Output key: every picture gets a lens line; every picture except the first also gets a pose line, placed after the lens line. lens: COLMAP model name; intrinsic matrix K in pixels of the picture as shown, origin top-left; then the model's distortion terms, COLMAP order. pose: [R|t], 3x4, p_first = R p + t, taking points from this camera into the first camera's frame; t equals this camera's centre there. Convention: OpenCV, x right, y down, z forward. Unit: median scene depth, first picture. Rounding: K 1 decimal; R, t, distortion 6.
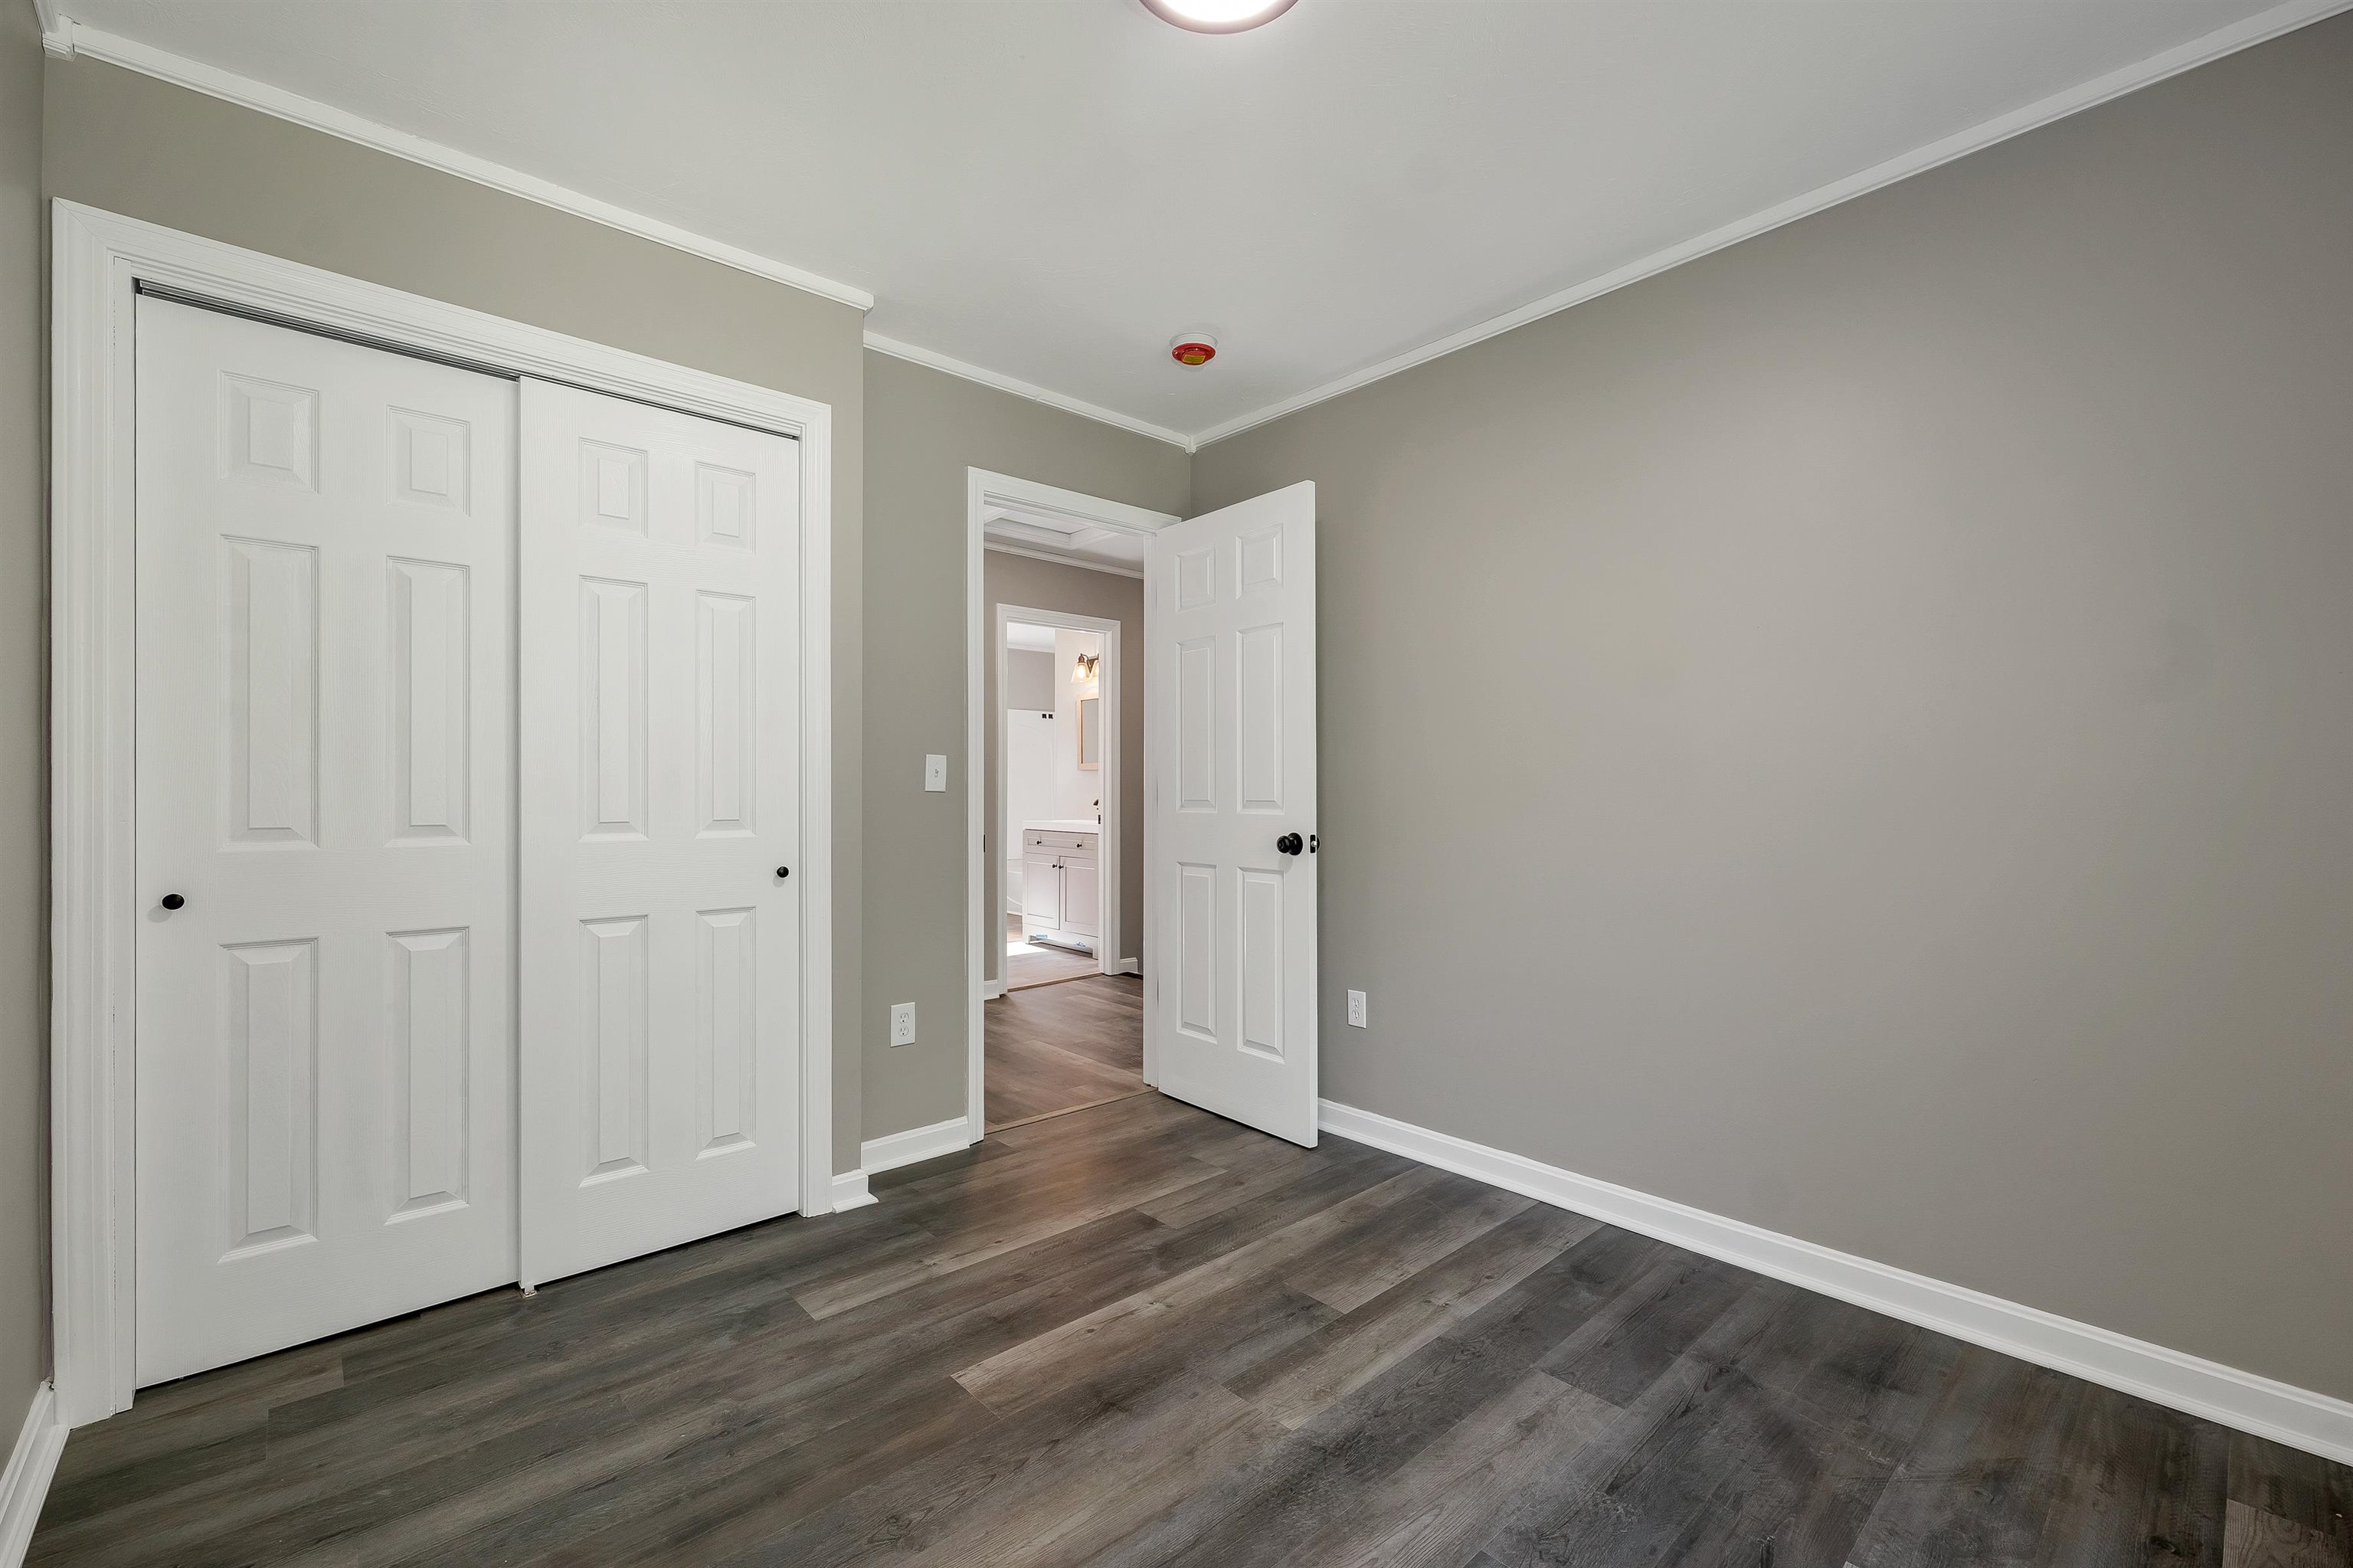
lens RADIAL K [[976.6, 0, 1175.6], [0, 976.6, 786.6], [0, 0, 1]] dist [0.005694, -0.000233]
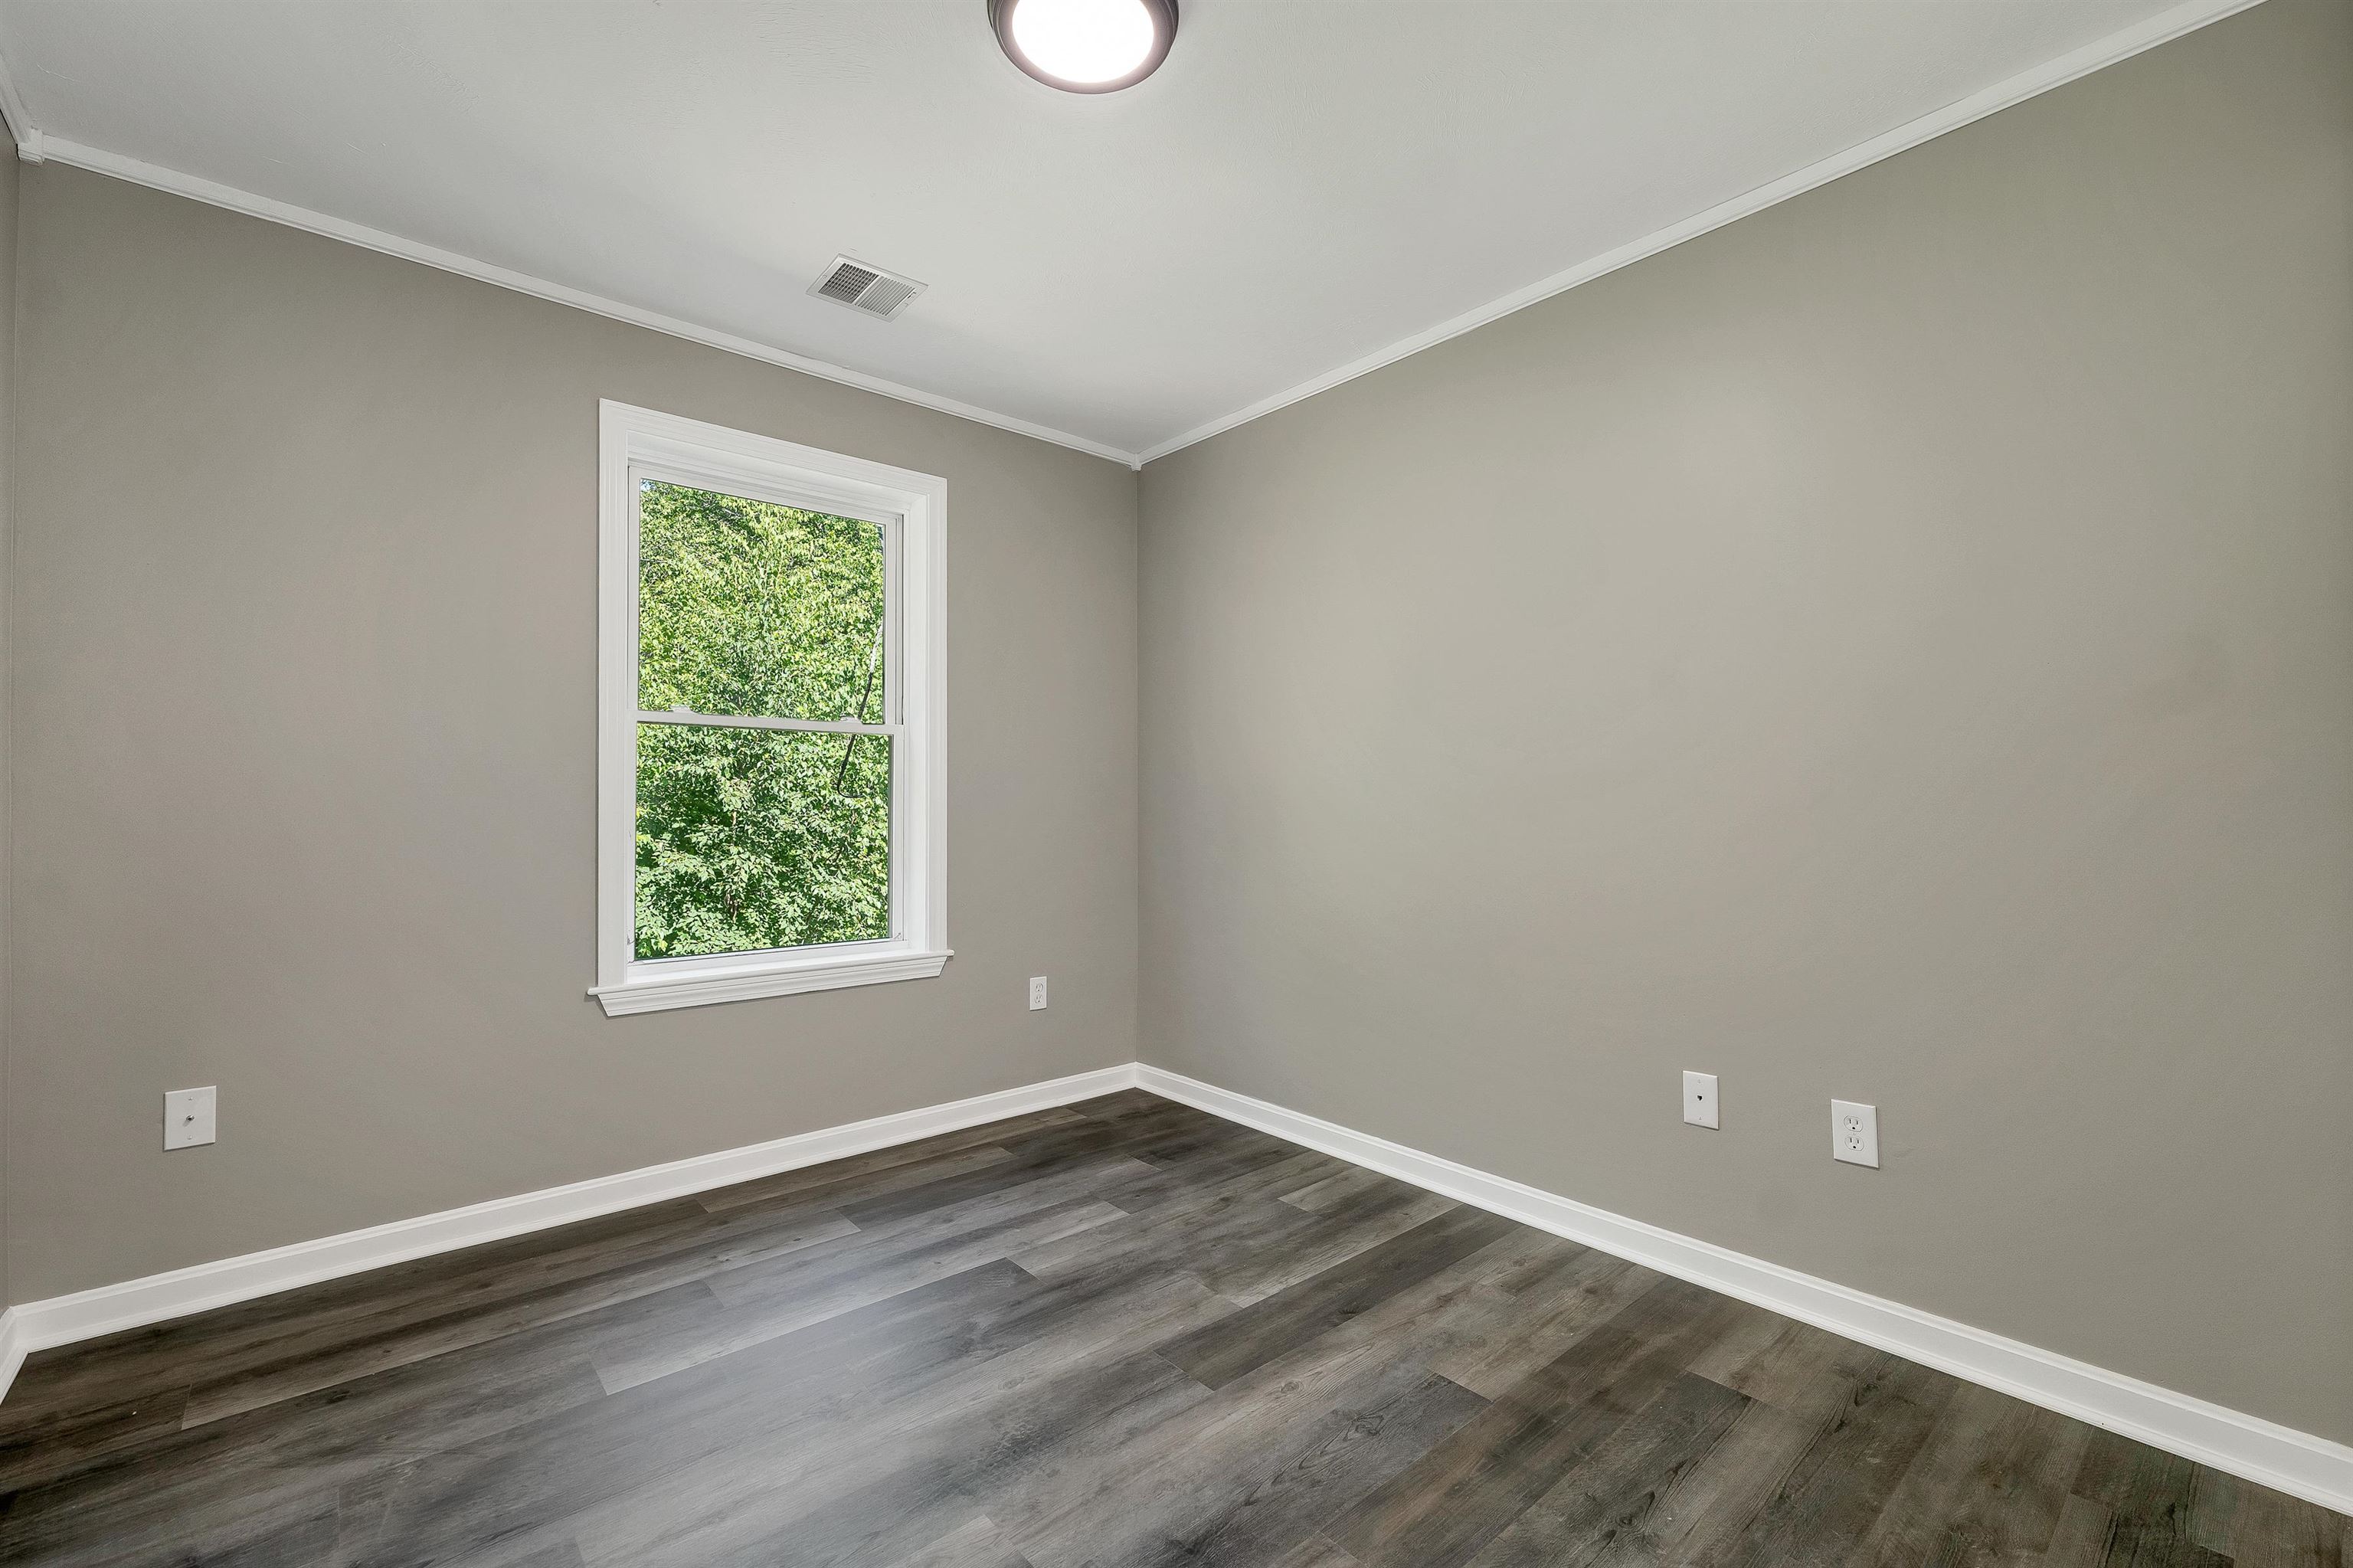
lens RADIAL K [[976.6, 0, 1176.9], [0, 976.6, 790.9], [0, 0, 1]] dist [0.005694, -0.000233]
pose [[-0.999726, 0.000404, 0.023383, -0.080703], [0.000179, 0.999953, -0.009661, 0.010994], [-0.023386, -0.009654, -0.999680, 2.008917]]
